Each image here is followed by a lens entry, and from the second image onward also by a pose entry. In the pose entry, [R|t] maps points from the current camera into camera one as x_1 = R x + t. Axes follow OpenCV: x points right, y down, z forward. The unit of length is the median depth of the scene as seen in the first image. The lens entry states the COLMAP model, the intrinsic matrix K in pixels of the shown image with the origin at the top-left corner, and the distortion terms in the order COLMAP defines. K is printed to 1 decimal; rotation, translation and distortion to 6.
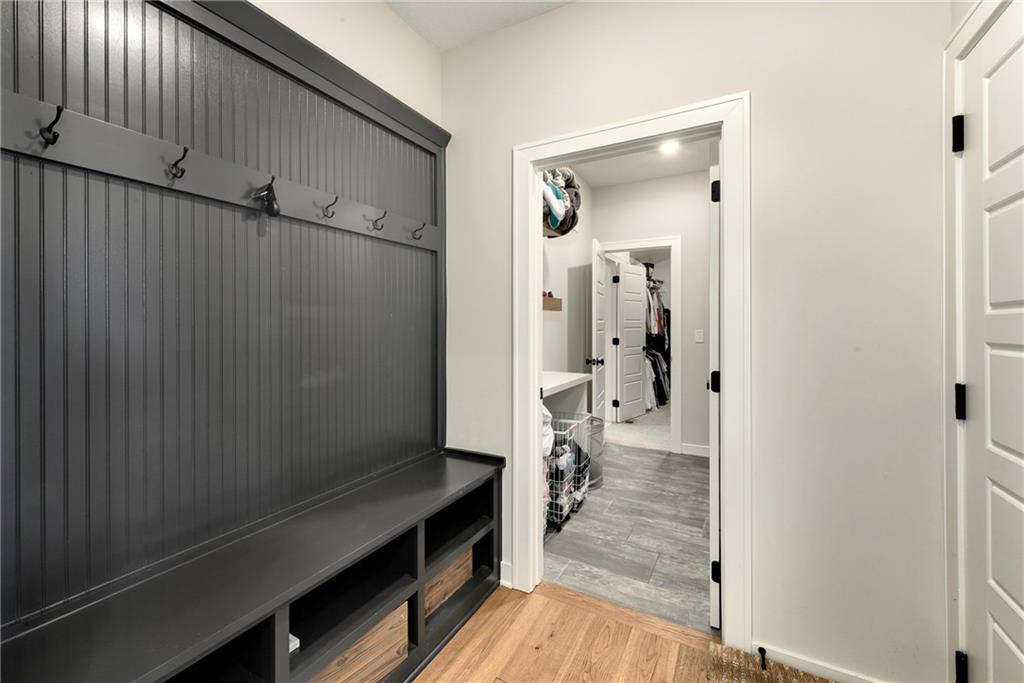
lens RADIAL K [[412.6, 0, 517.5], [0, 412.6, 325.0], [0, 0, 1]] dist [-0.000262, -0.000009]
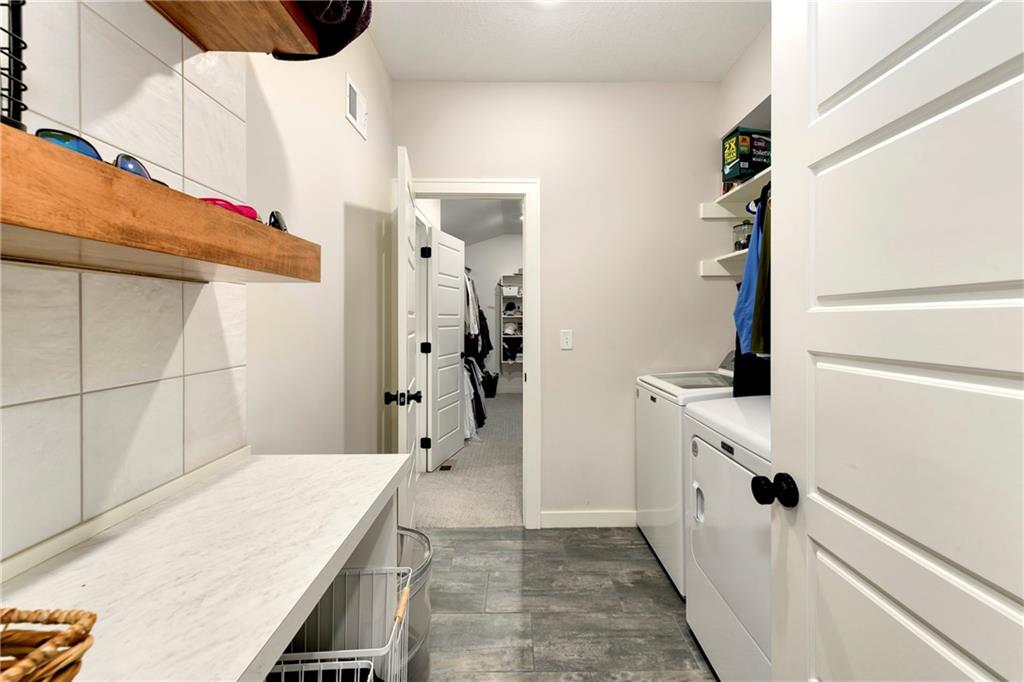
lens RADIAL K [[412.6, 0, 517.5], [0, 412.6, 324.5], [0, 0, 1]] dist [-0.000262, -0.000009]
pose [[0.873590, -0.001981, 0.486659, 0.048258], [-0.001677, 0.999974, 0.007081, -0.001542], [-0.486660, -0.007002, 0.873564, 0.364212]]
